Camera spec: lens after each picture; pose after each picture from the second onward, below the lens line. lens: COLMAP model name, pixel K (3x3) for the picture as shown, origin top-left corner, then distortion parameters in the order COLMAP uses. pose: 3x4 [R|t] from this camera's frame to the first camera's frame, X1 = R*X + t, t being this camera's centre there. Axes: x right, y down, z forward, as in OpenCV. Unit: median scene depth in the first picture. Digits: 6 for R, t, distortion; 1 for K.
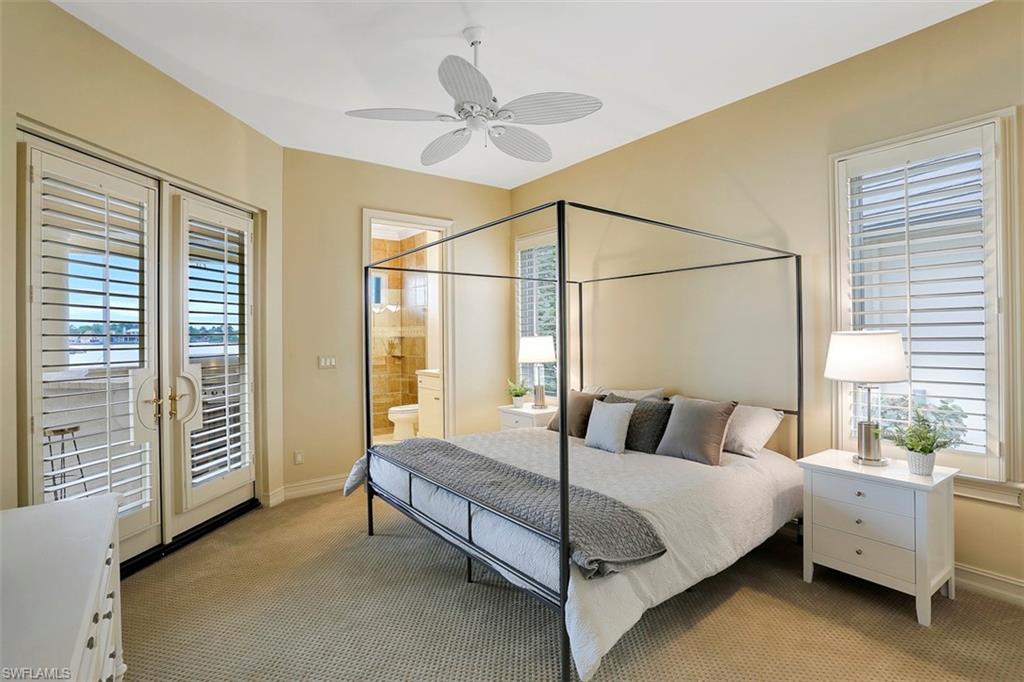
lens RADIAL K [[490.8, 0, 509.1], [0, 490.8, 335.1], [0, 0, 1]] dist [-0.026222, 0.002697]
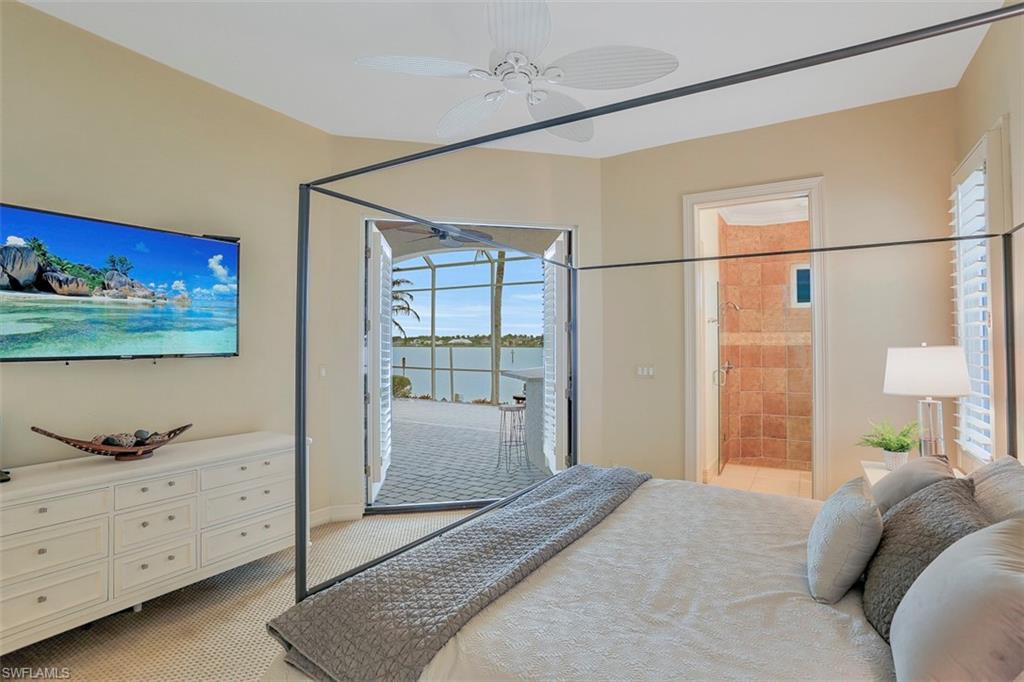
lens RADIAL K [[490.8, 0, 513.7], [0, 490.8, 343.8], [0, 0, 1]] dist [-0.026222, 0.002697]
pose [[0.381515, 0.009605, -0.924313, 0.224358], [-0.002193, 0.999953, 0.009486, -0.003548], [0.924360, -0.001592, 0.381518, 0.227432]]
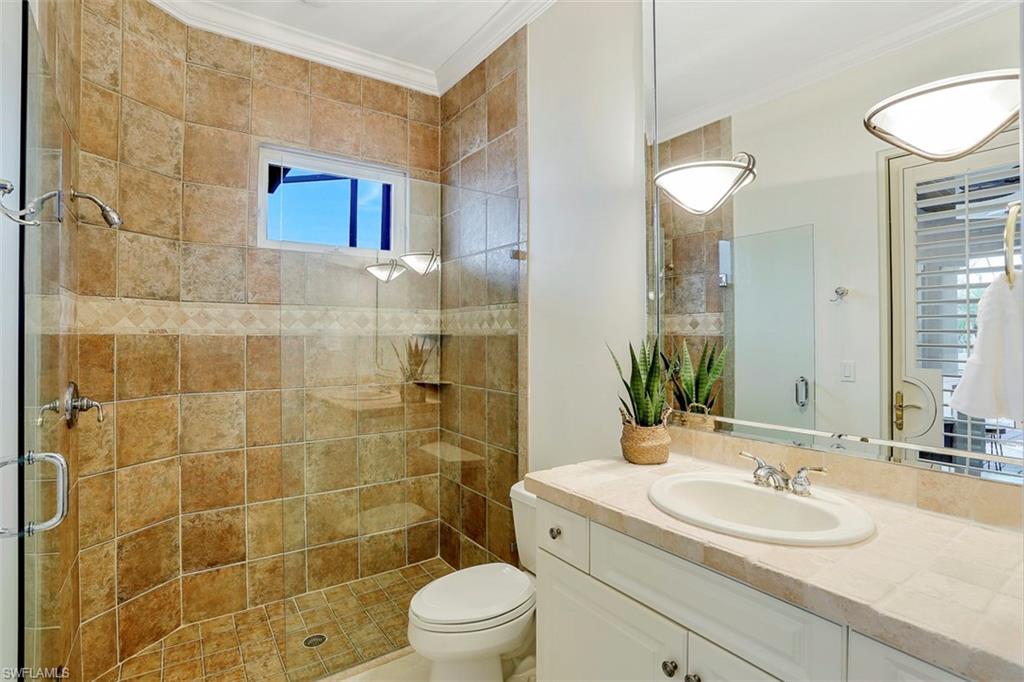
lens RADIAL K [[490.8, 0, 519.4], [0, 490.8, 326.6], [0, 0, 1]] dist [-0.026222, 0.002697]
pose [[0.999876, 0.013795, -0.007571, -0.157544], [-0.013925, 0.999752, -0.017361, 0.002888], [0.007329, 0.017464, 0.999821, 0.618989]]
